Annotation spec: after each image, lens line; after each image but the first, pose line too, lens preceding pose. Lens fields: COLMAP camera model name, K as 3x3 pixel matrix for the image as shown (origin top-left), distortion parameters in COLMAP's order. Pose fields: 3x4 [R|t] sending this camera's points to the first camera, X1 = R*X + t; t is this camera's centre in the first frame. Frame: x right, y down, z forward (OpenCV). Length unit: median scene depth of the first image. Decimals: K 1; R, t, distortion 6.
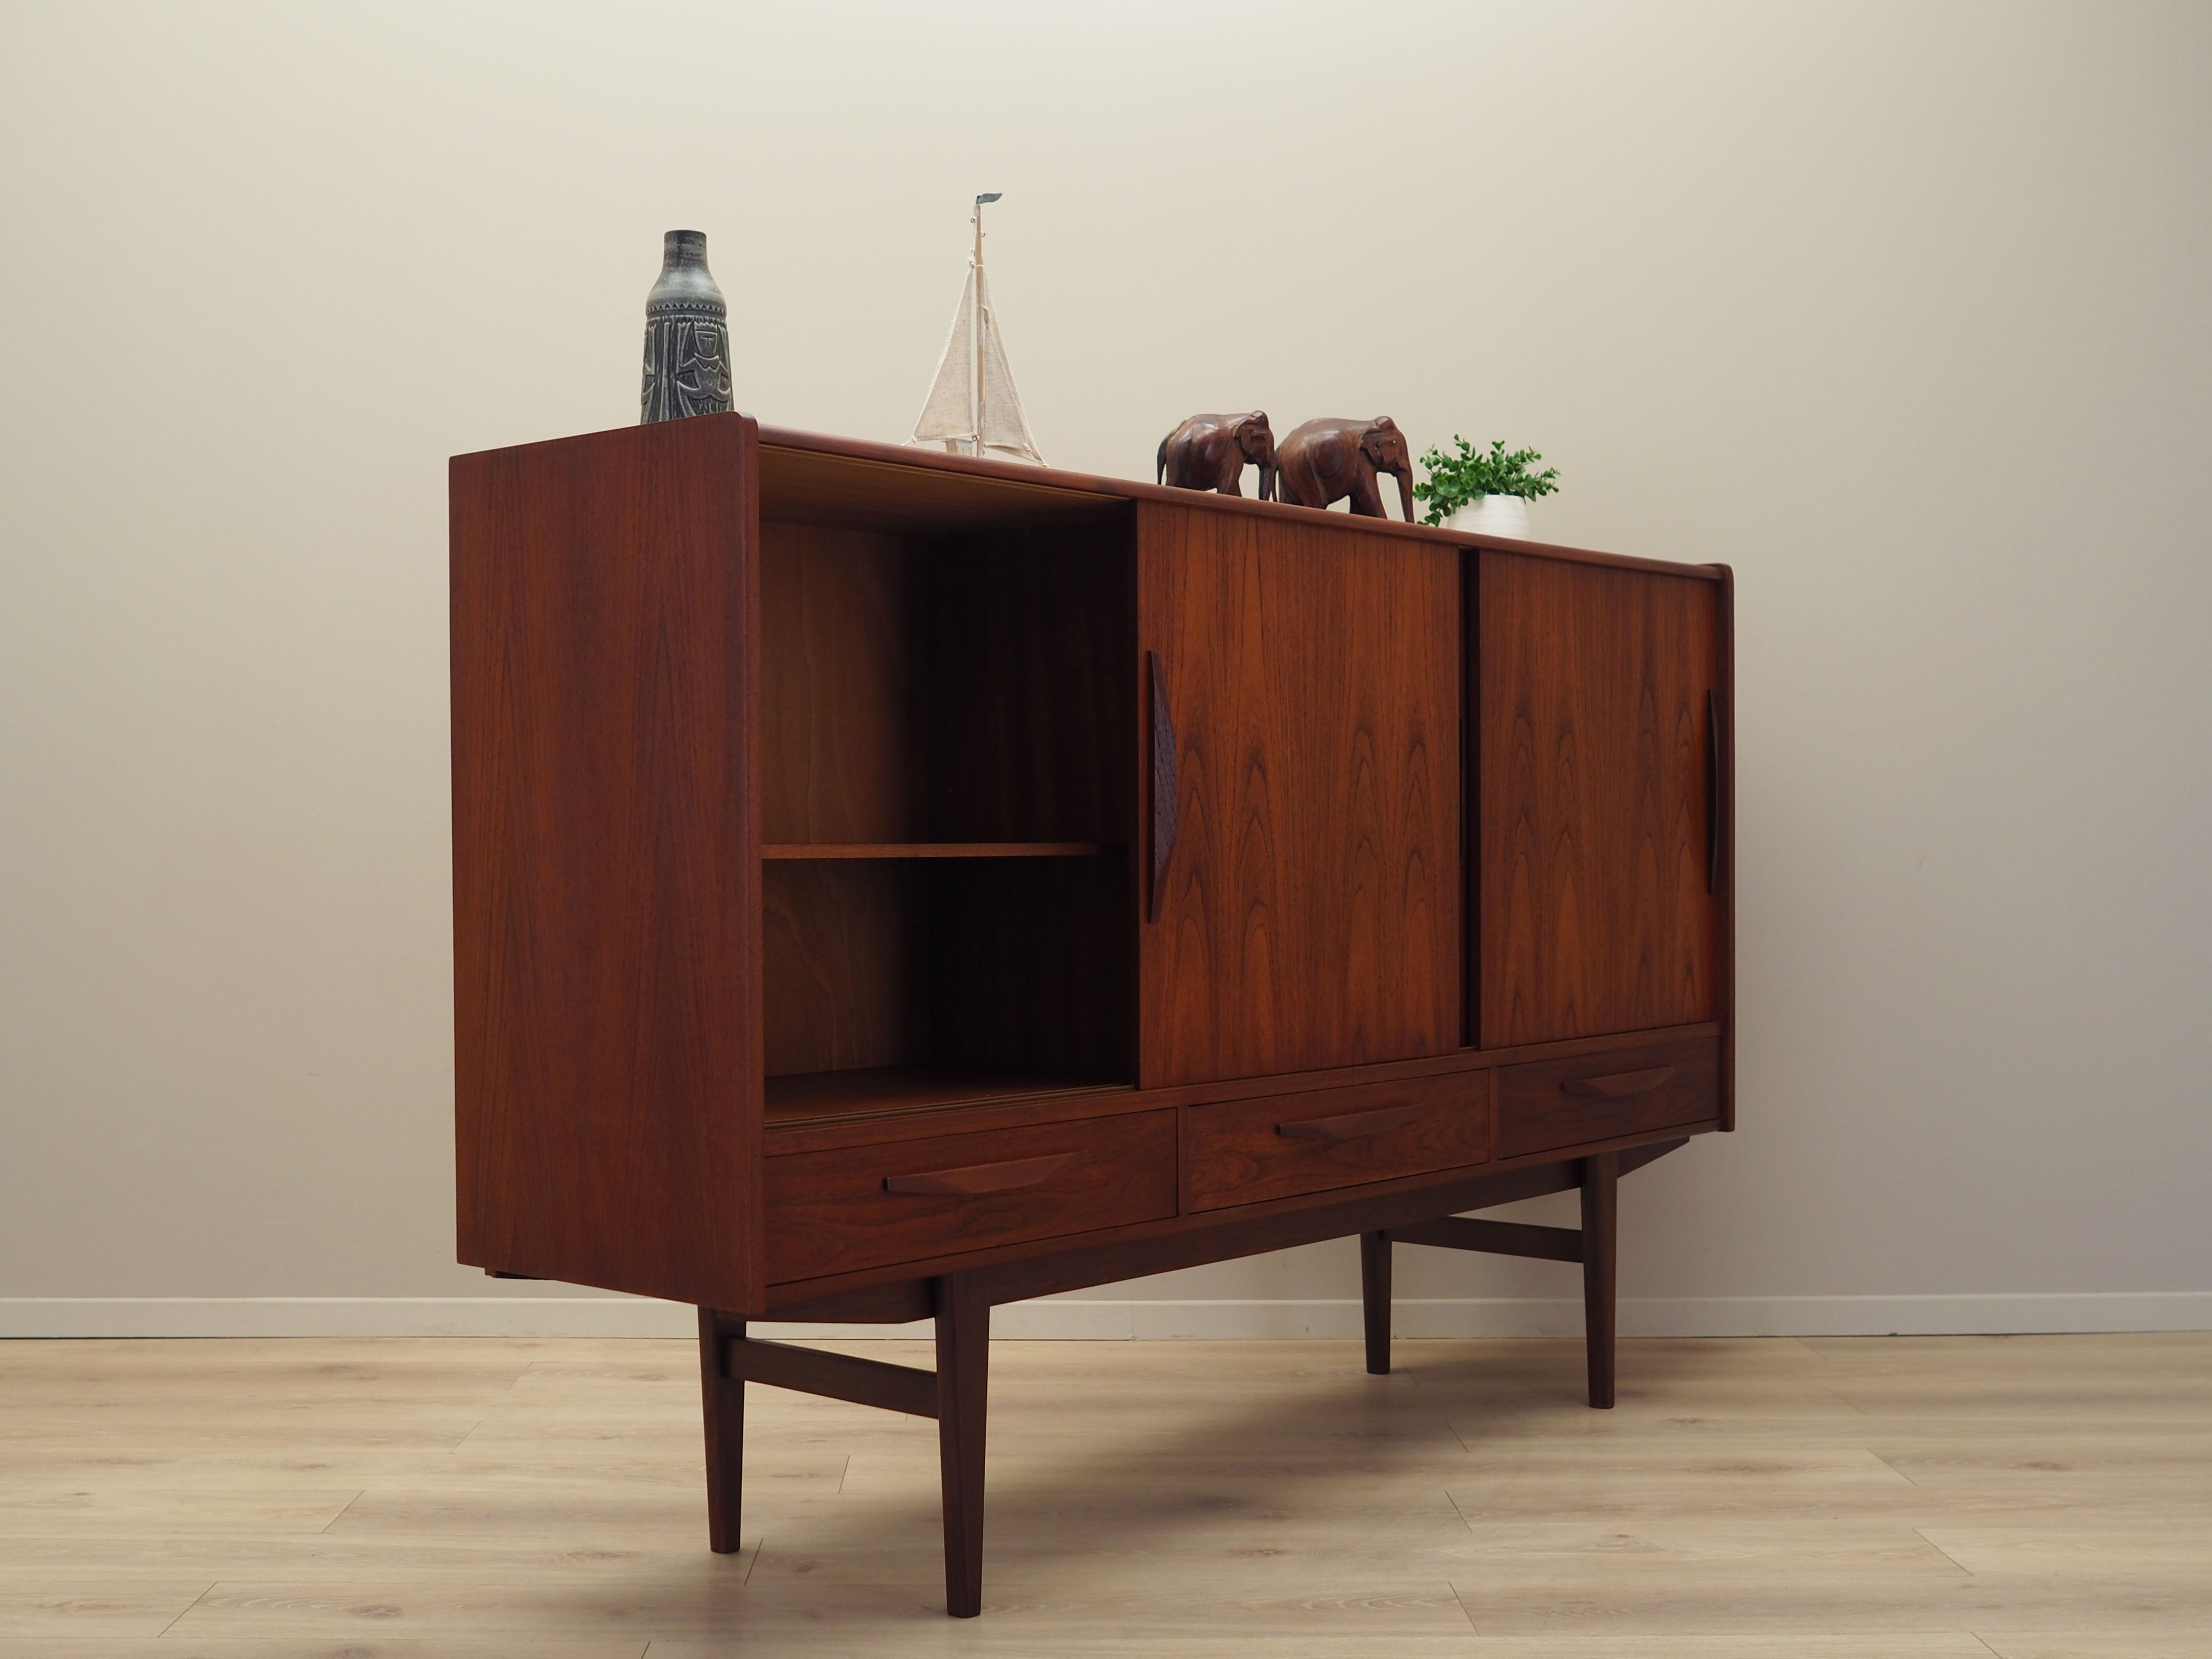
lens RADIAL K [[2555.8, 0, 1106.0], [0, 2555.8, 829.5], [0, 0, 1]] dist [-0.002251, 0.003315]
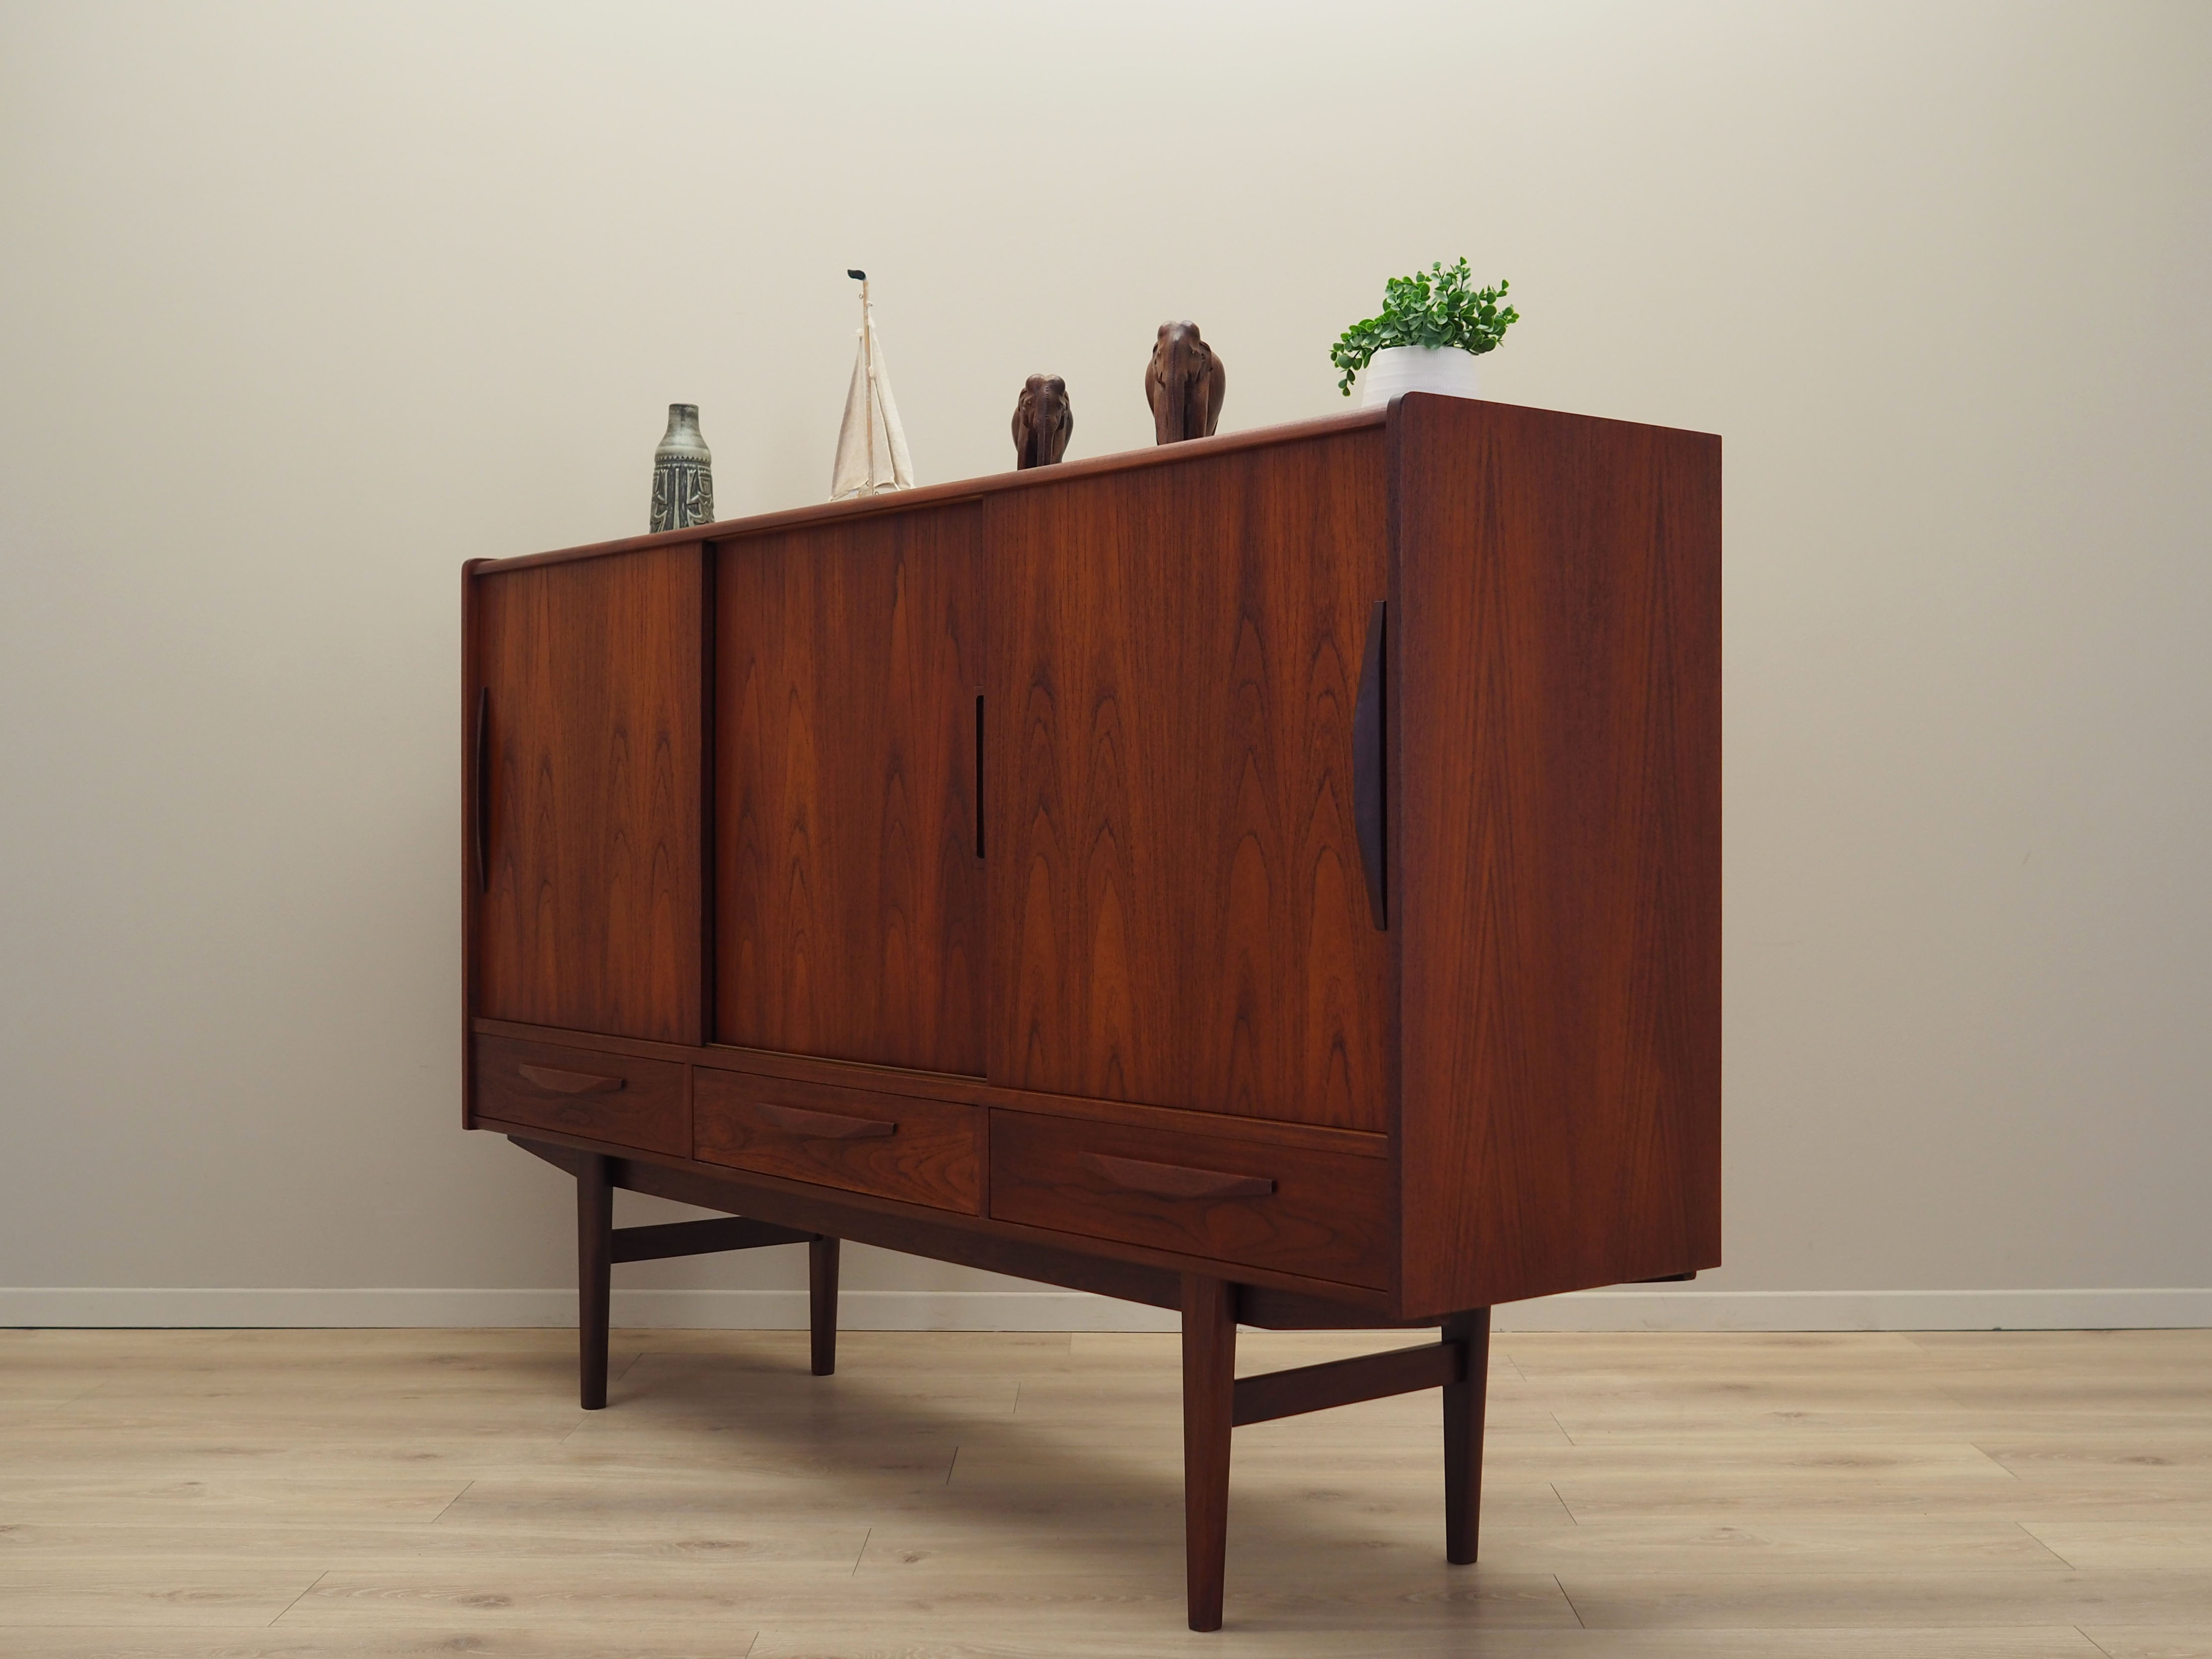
lens RADIAL K [[2892.7, 0, 1106.0], [0, 2892.7, 829.5], [0, 0, 1]] dist [-0.013914, -0.001703]
pose [[-0.211082, 0.003459, -0.977462, 1.067892], [-0.001987, 0.999990, 0.003968, -0.002129], [0.977466, 0.002780, -0.211073, 1.228523]]
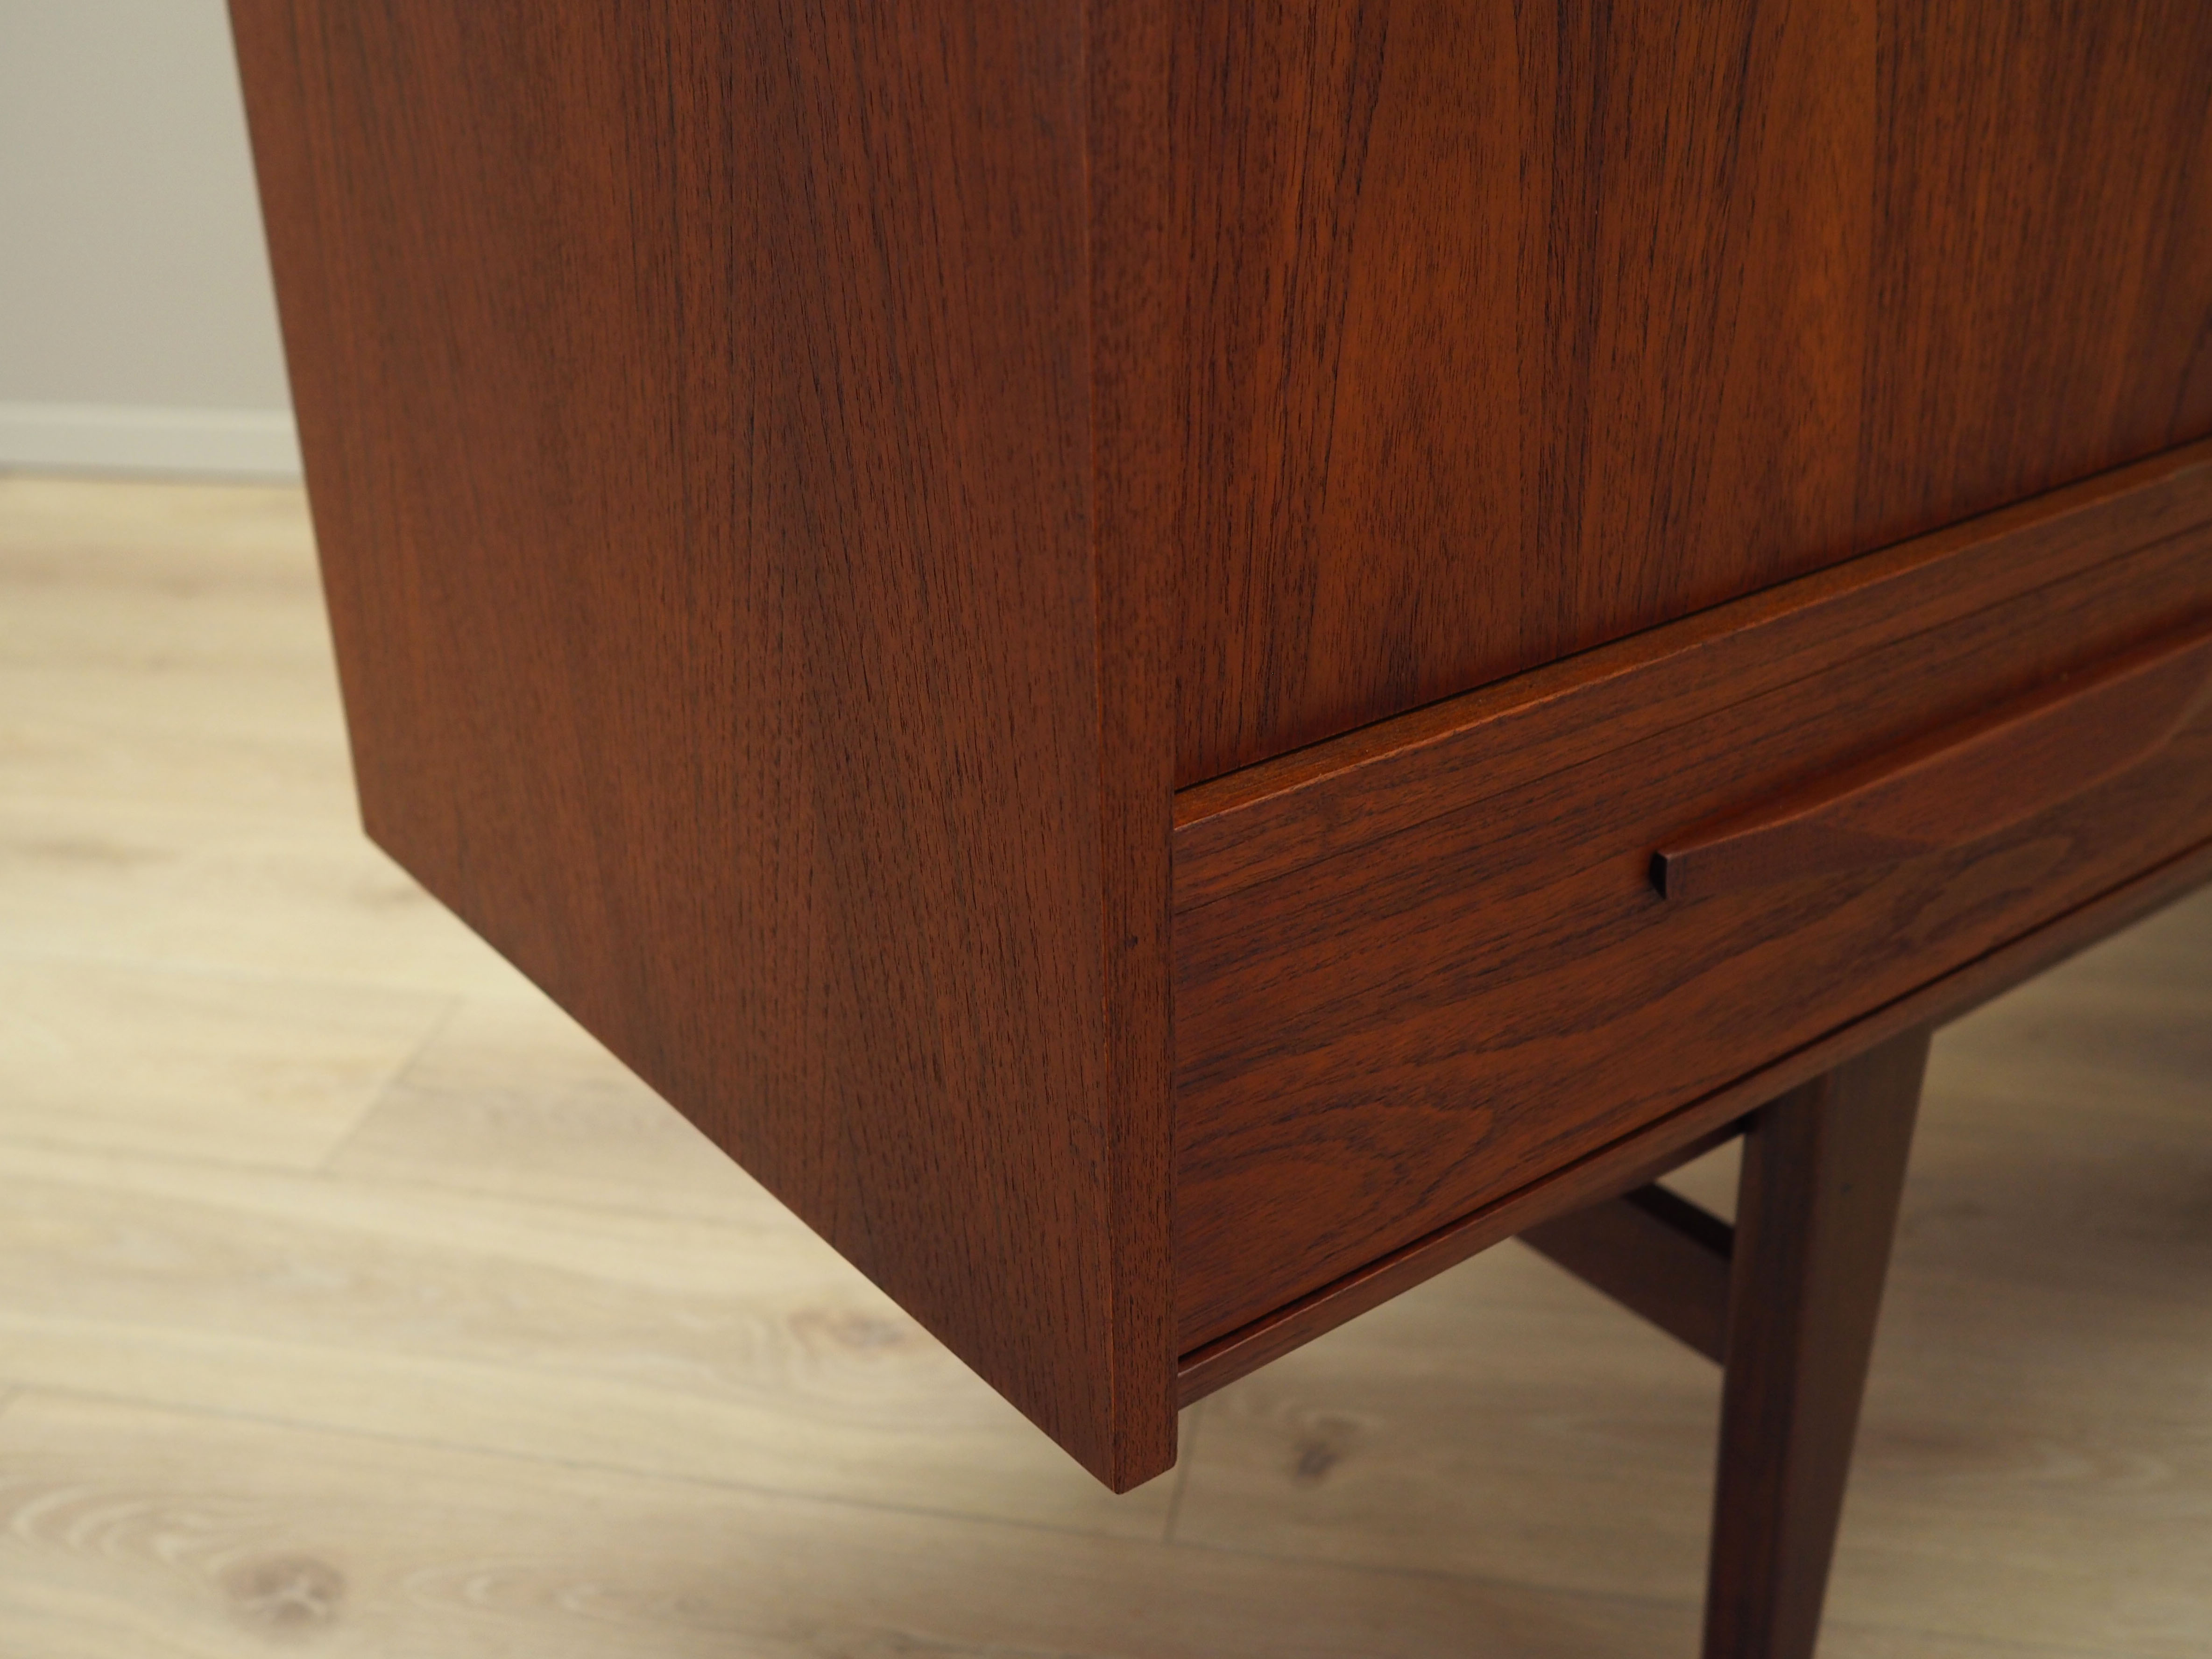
lens RADIAL K [[2356.8, 0, 1106.0], [0, 2356.8, 829.5], [0, 0, 1]] dist [-0.019281, 0.018735]
pose [[0.978318, 0.084113, -0.189256, 0.039623], [0.011223, 0.890939, 0.453984, 0.018631], [0.206802, -0.446265, 0.870678, 0.717095]]
